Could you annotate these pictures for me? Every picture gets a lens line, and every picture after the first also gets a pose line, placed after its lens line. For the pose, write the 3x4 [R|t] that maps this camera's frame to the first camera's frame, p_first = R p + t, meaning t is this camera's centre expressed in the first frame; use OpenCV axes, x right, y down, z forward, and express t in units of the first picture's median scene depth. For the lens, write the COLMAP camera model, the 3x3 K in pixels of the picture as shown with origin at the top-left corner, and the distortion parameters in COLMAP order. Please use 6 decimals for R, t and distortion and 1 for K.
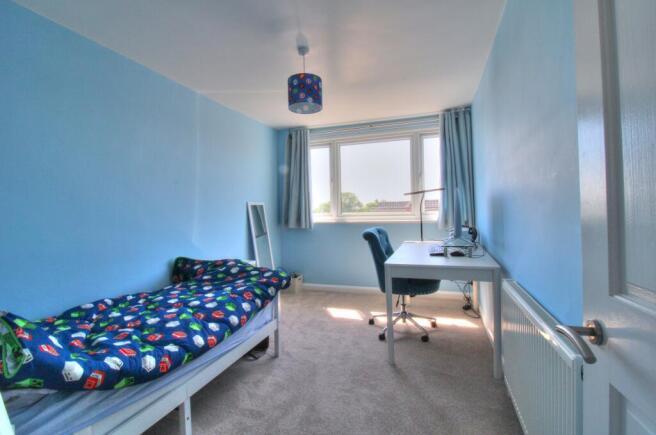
lens RADIAL K [[306.9, 0, 325.8], [0, 306.9, 215.2], [0, 0, 1]] dist [-0.012543, -0.001135]
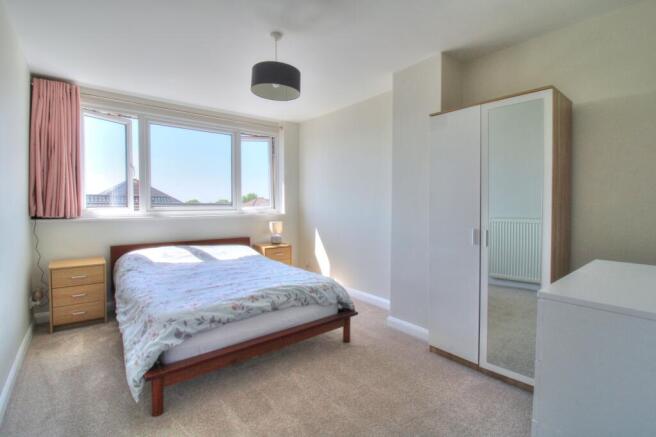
lens RADIAL K [[306.9, 0, 326.4], [0, 306.9, 214.8], [0, 0, 1]] dist [-0.012543, -0.001135]
pose [[0.505477, -0.010924, 0.862771, -0.414473], [-0.002503, 0.999897, 0.014127, -0.000263], [-0.862837, -0.009300, 0.505397, 0.194433]]
